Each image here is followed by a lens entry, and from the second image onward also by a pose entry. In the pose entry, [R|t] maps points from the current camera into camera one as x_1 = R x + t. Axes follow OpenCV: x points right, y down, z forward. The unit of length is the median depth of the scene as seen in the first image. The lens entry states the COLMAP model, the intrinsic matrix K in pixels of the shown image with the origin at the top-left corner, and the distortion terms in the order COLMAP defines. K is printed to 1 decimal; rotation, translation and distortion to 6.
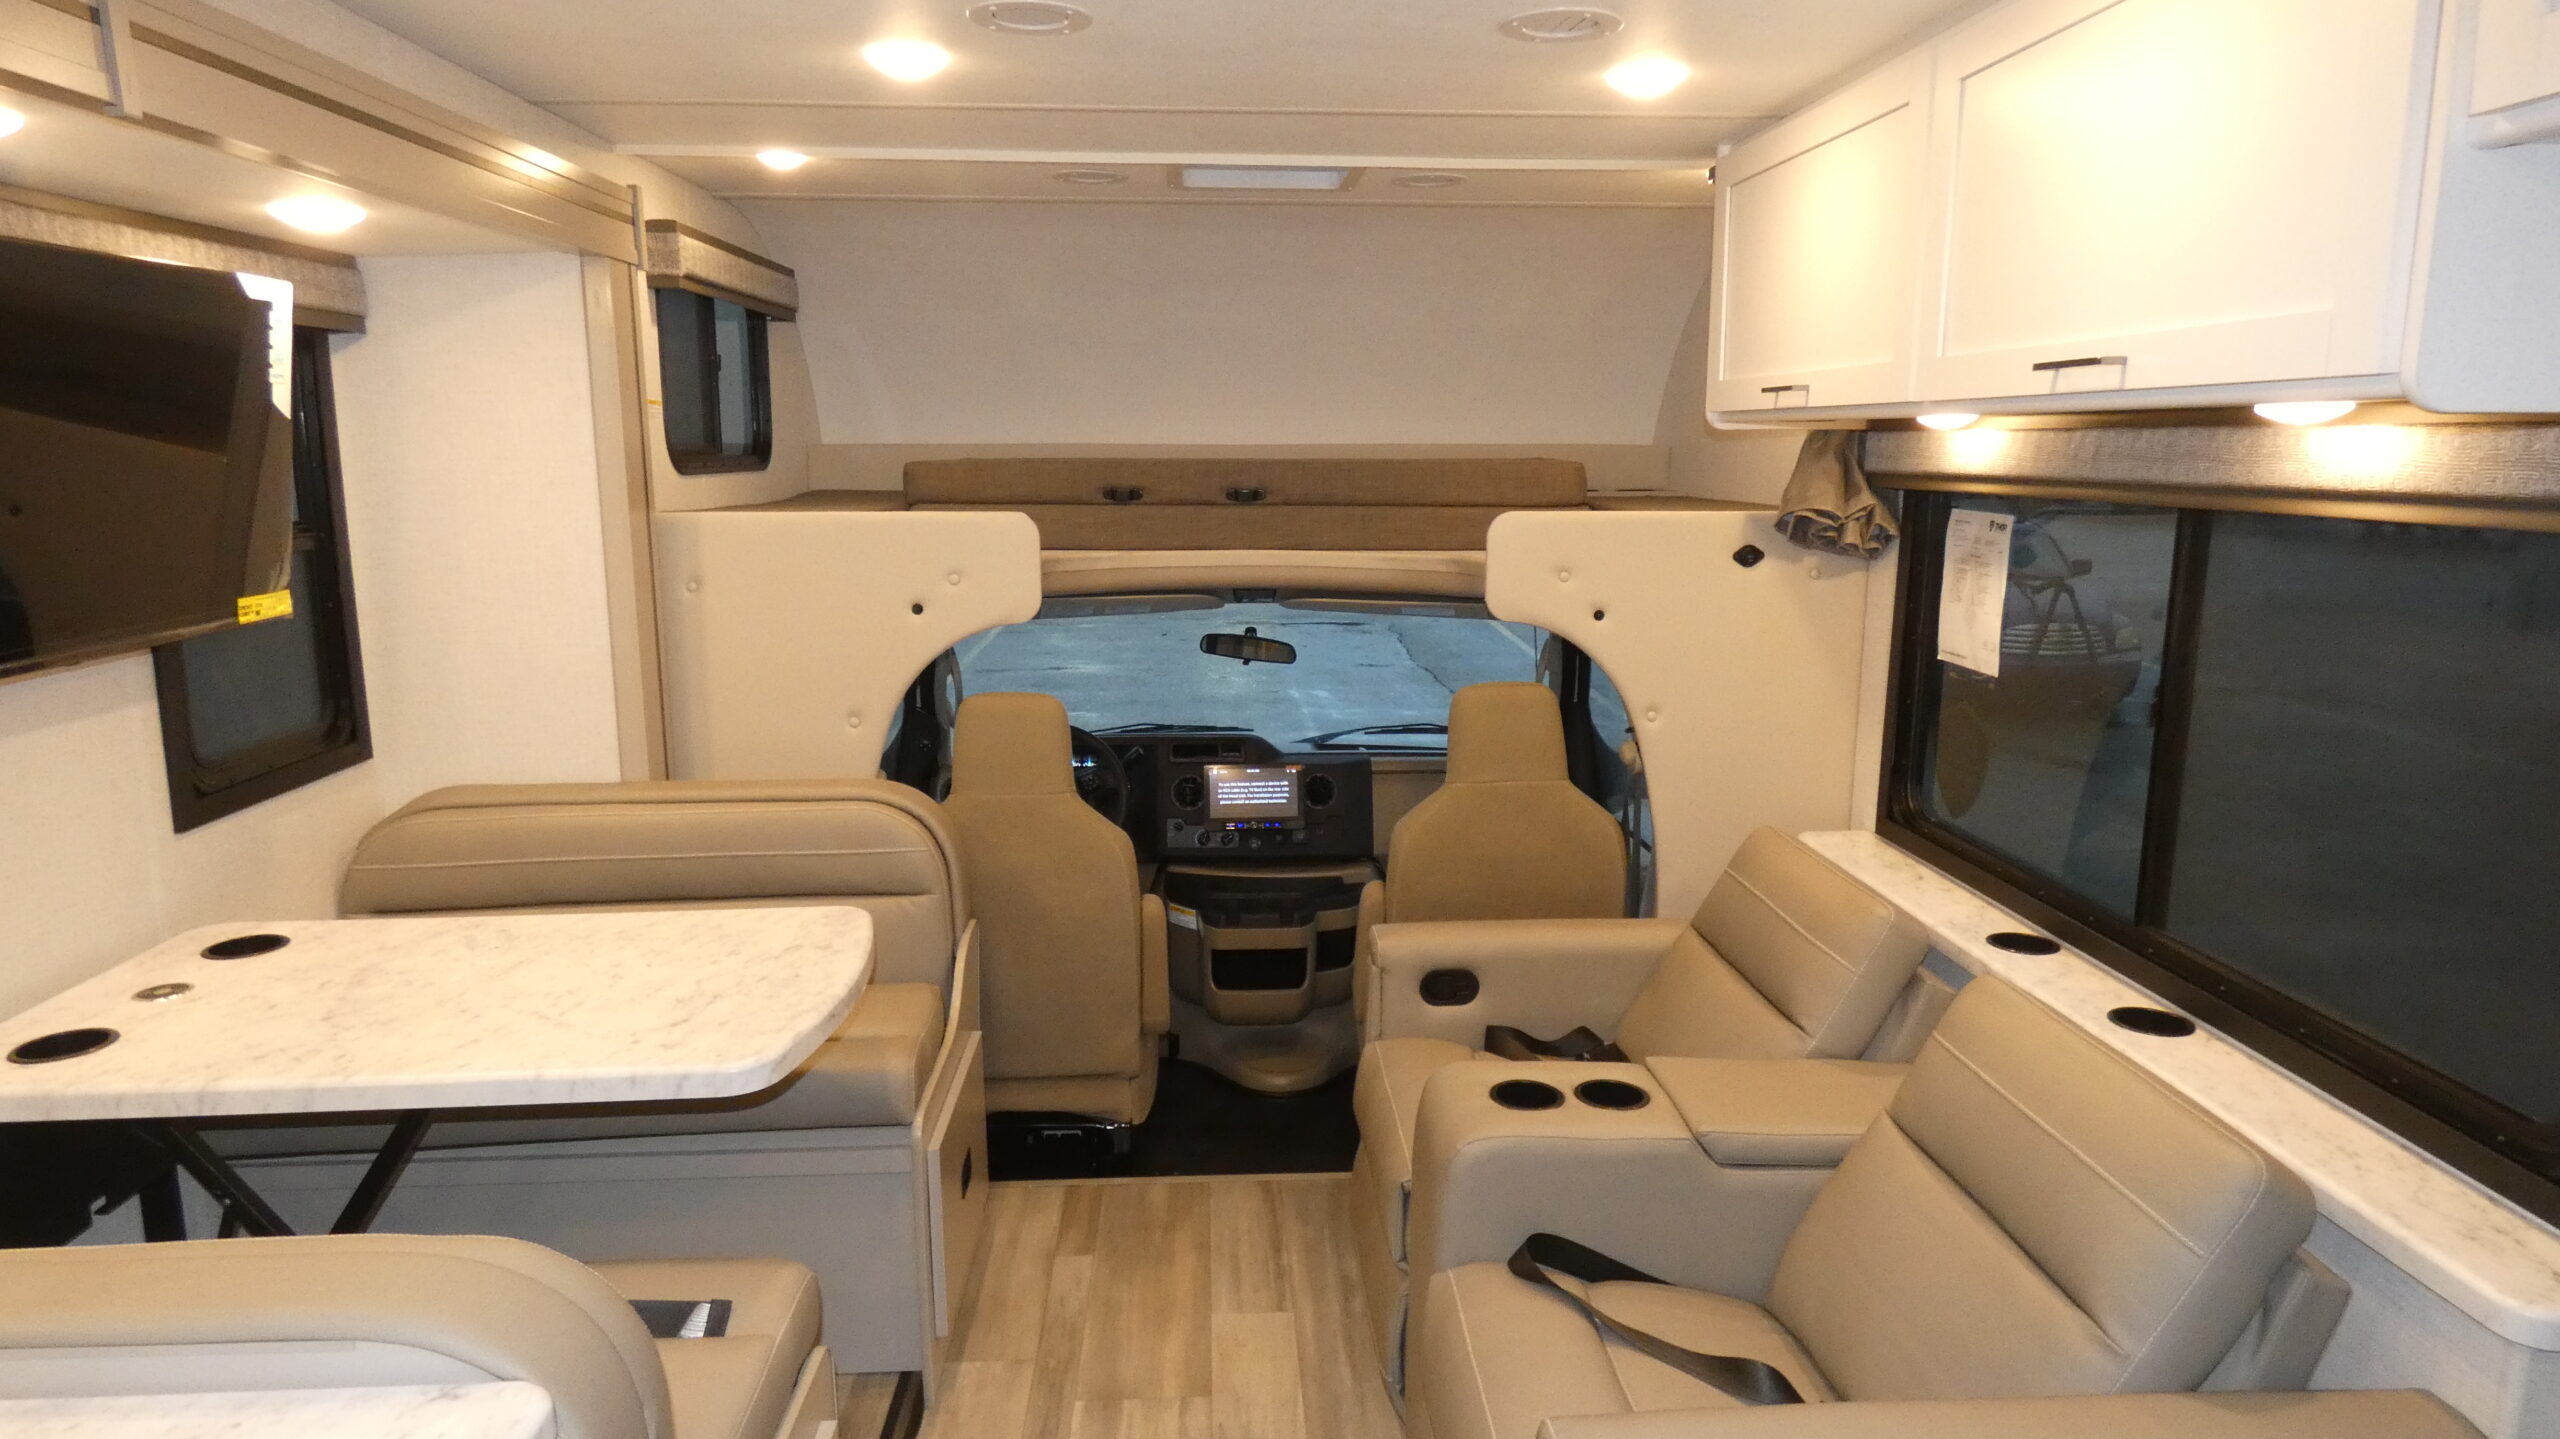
lens RADIAL K [[1531.4, 0, 1277.8], [0, 1531.4, 715.6], [0, 0, 1]] dist [-0.002516, -0.000471]
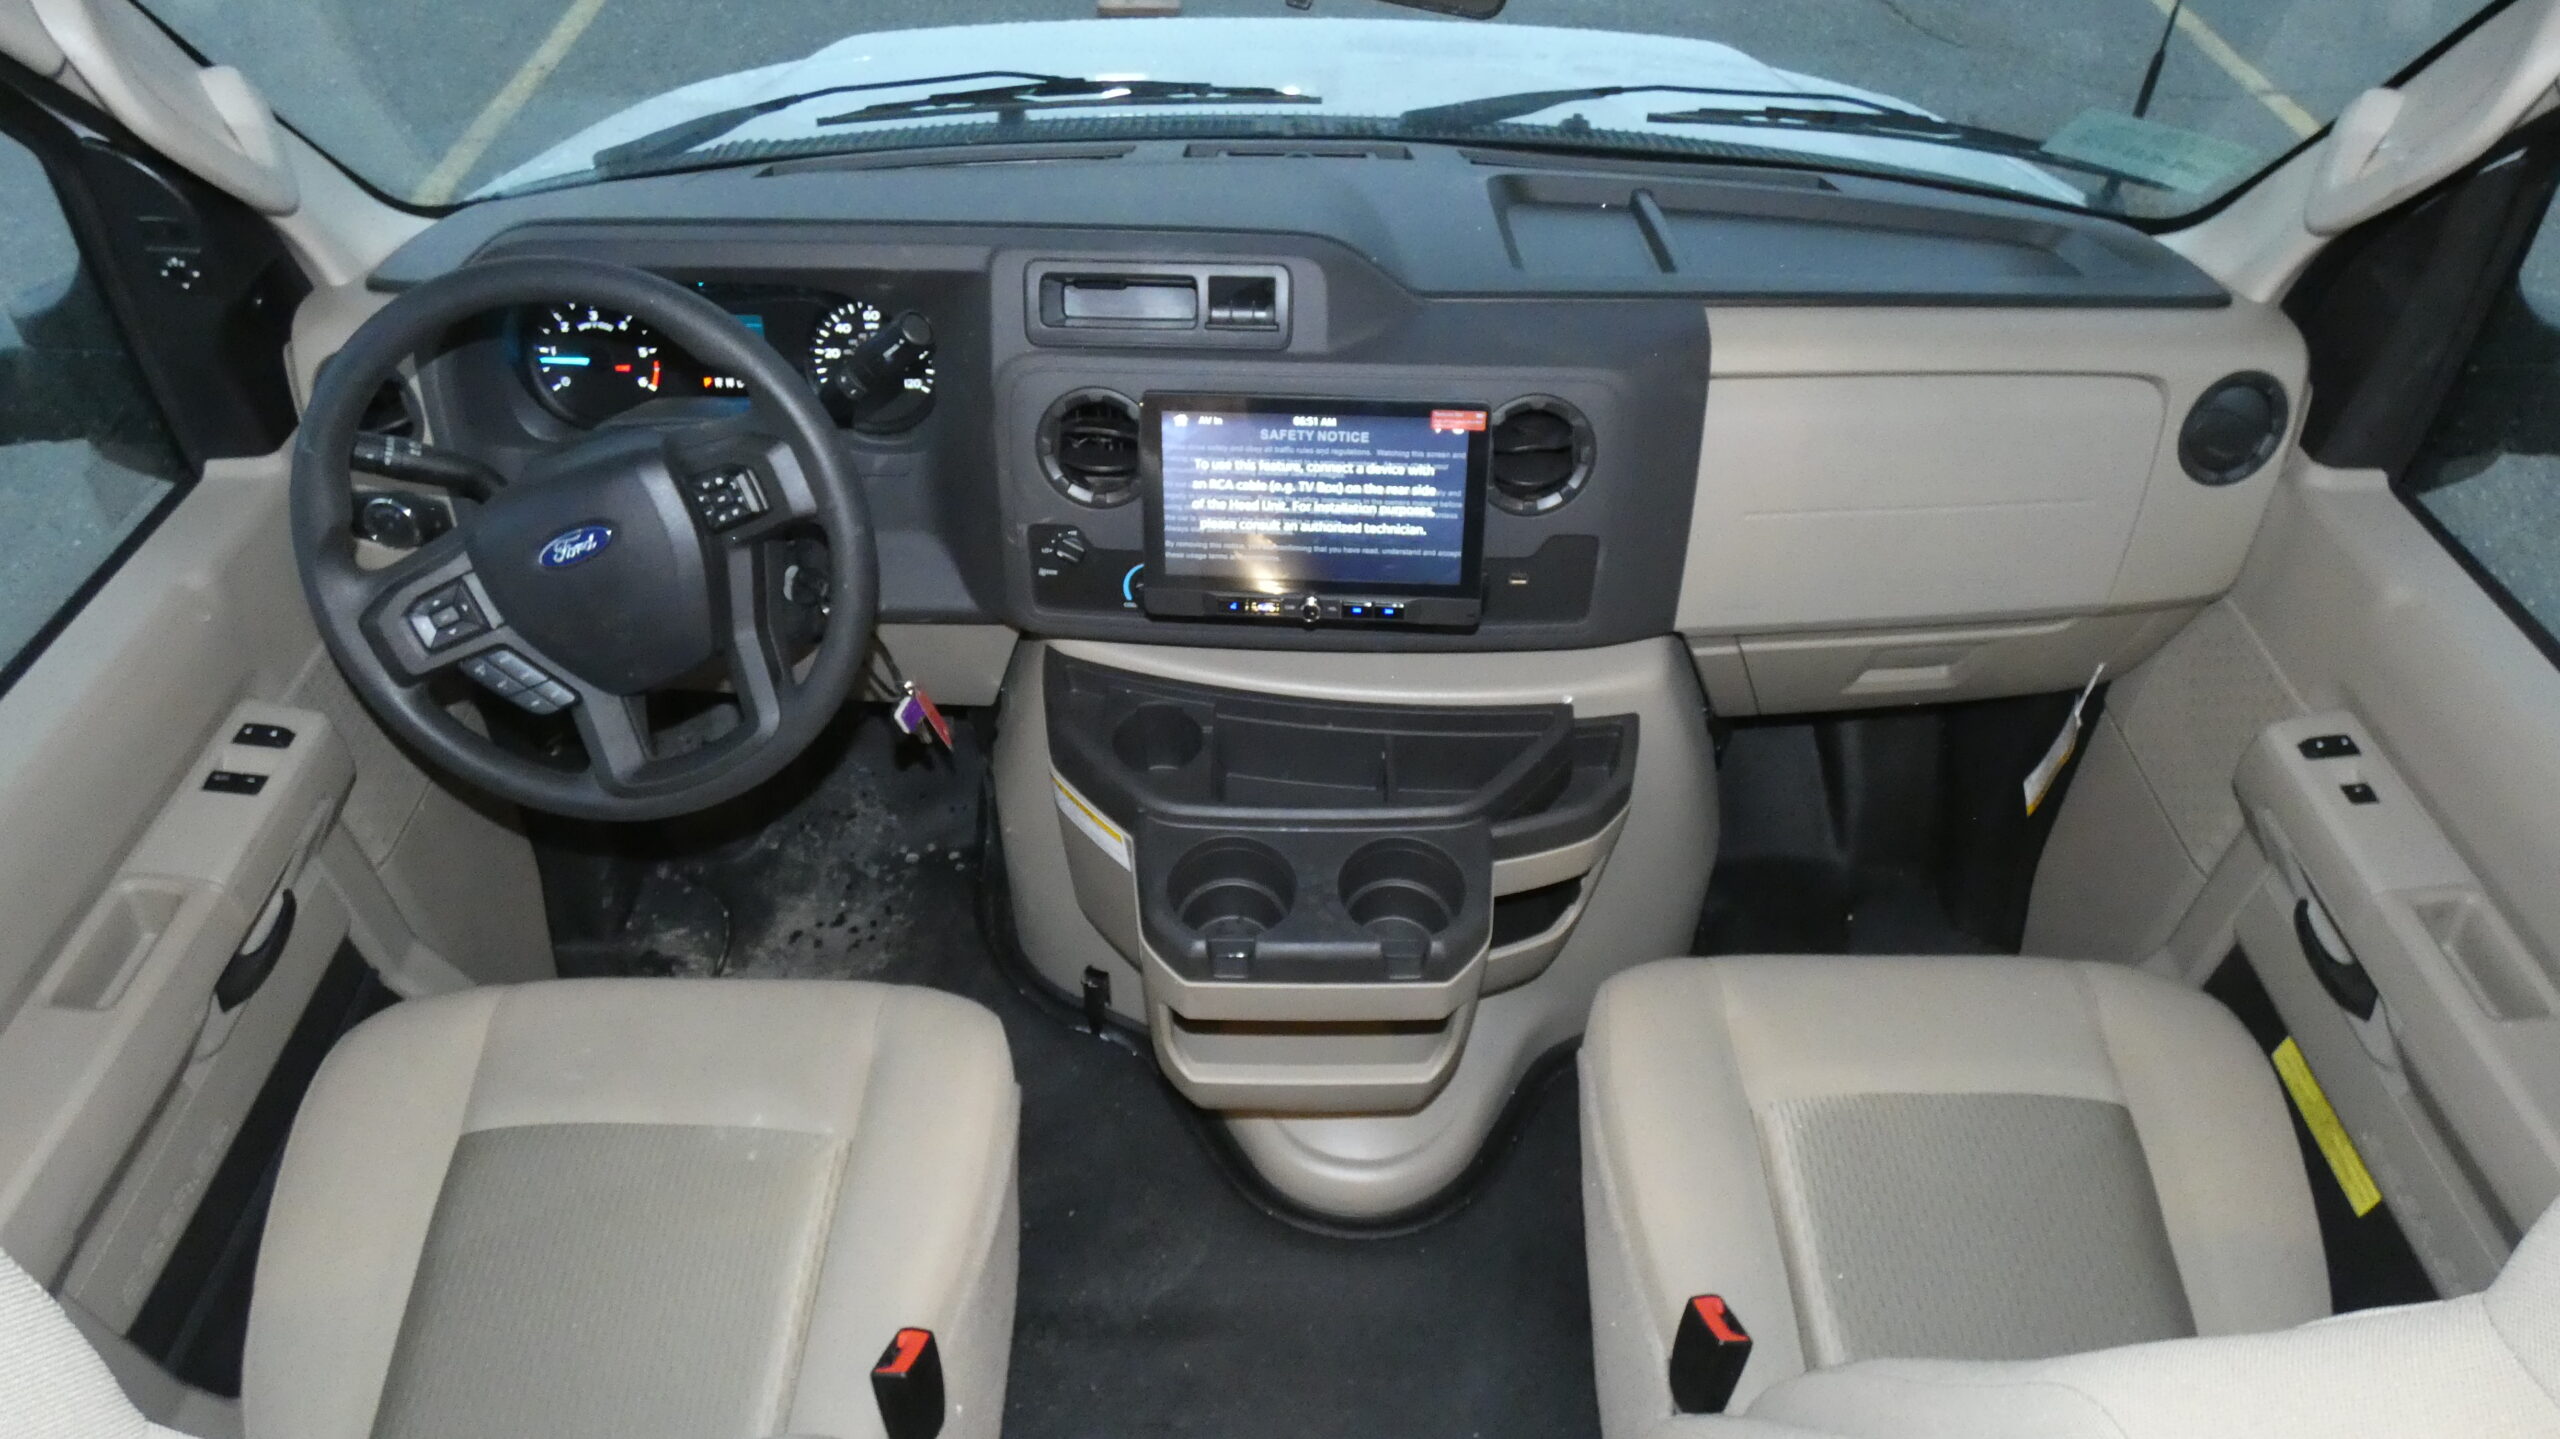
lens RADIAL K [[1531.4, 0, 1277.8], [0, 1531.4, 715.6], [0, 0, 1]] dist [-0.002516, -0.000471]
pose [[0.998969, 0.038262, -0.024419, -0.018741], [-0.017942, 0.827035, 0.561864, -0.105784], [0.041693, -0.560847, 0.826869, 0.999211]]
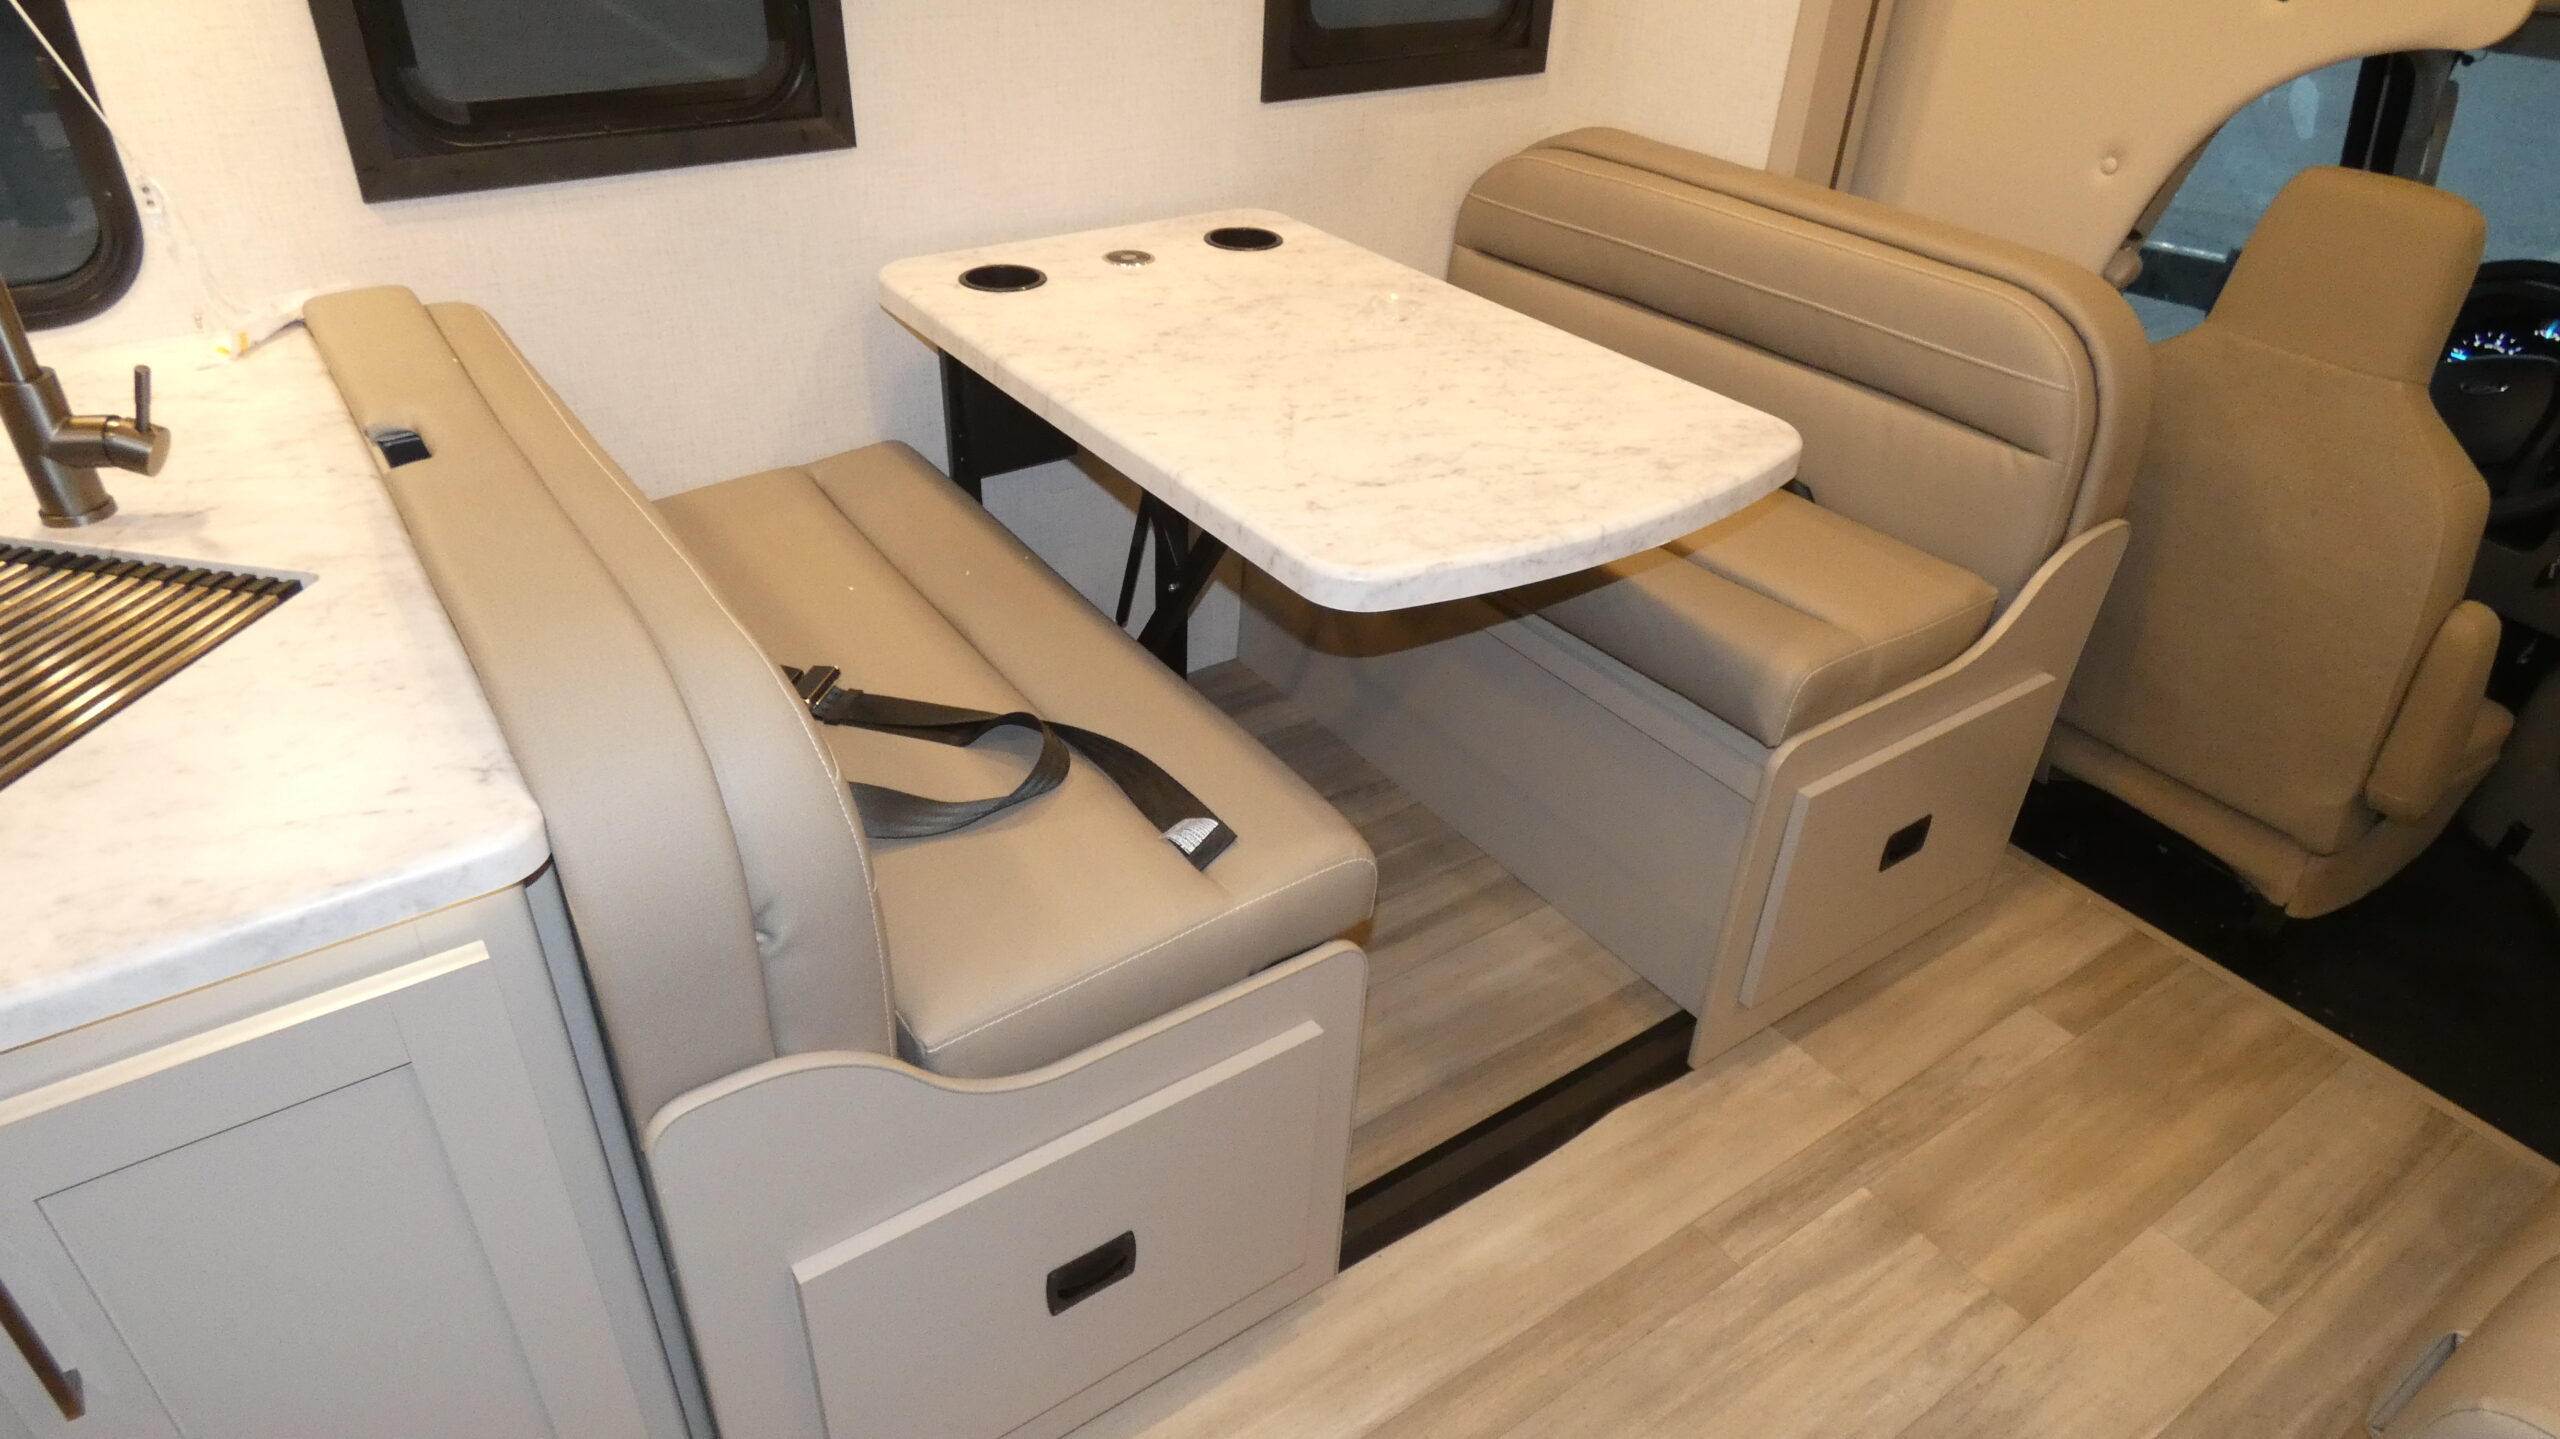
lens RADIAL K [[1531.4, 0, 1277.8], [0, 1531.4, 715.6], [0, 0, 1]] dist [-0.002516, -0.000471]
pose [[0.530150, 0.484521, -0.695831, 0.104056], [-0.193175, 0.868086, 0.457287, -0.022583], [0.825605, -0.108014, 0.553813, 0.345276]]
